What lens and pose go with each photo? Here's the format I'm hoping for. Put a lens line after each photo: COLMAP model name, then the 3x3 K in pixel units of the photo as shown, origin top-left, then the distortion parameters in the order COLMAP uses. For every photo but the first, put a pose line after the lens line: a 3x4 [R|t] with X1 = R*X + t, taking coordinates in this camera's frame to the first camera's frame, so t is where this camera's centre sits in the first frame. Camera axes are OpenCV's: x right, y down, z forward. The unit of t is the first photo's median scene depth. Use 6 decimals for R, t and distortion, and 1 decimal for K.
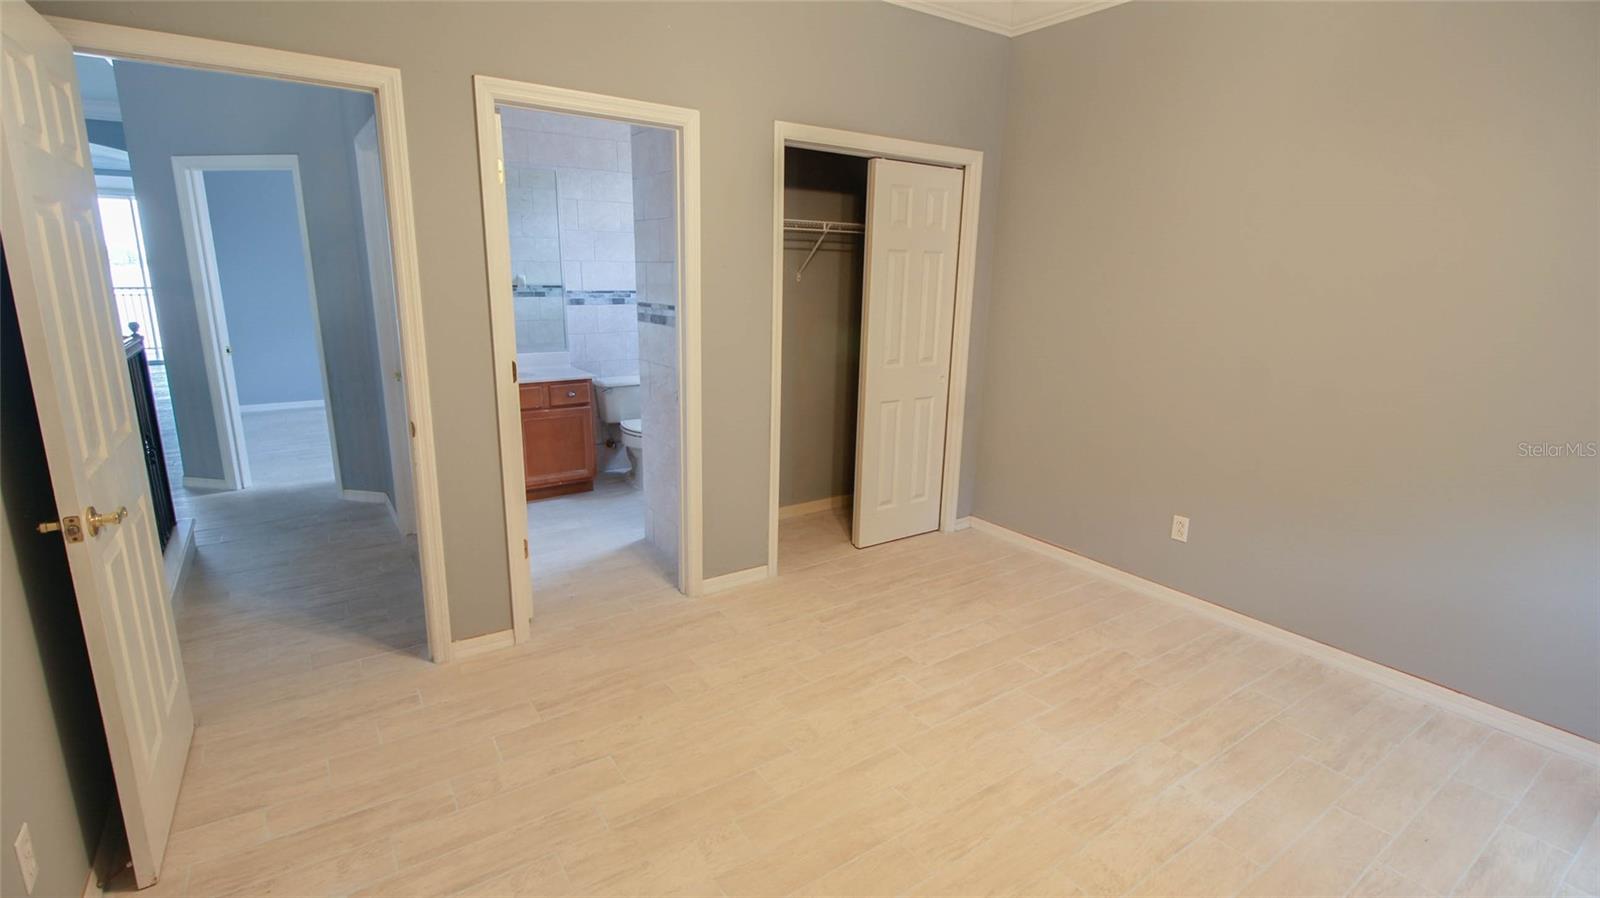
lens RADIAL K [[740.8, 0, 798.9], [0, 740.8, 445.1], [0, 0, 1]] dist [0.032758, -0.021278]
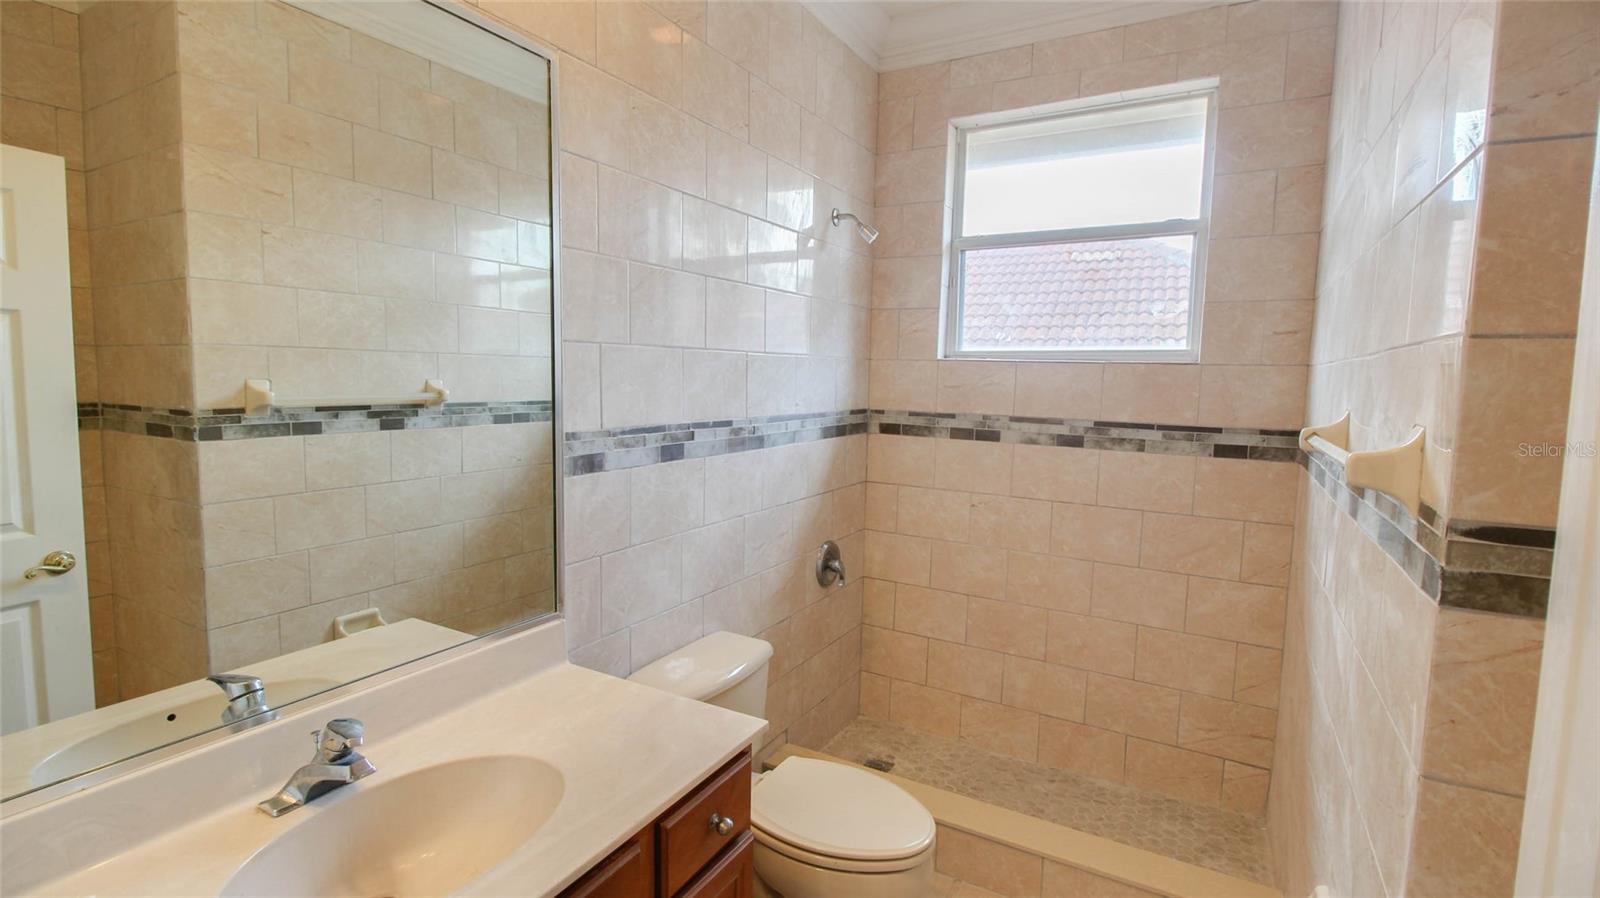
lens RADIAL K [[740.8, 0, 798.9], [0, 740.8, 445.1], [0, 0, 1]] dist [0.032758, -0.021278]
pose [[0.902509, -0.040892, 0.428725, -0.353174], [0.096998, 0.989205, -0.109839, -0.155304], [-0.419605, 0.140716, 0.896733, 0.664052]]
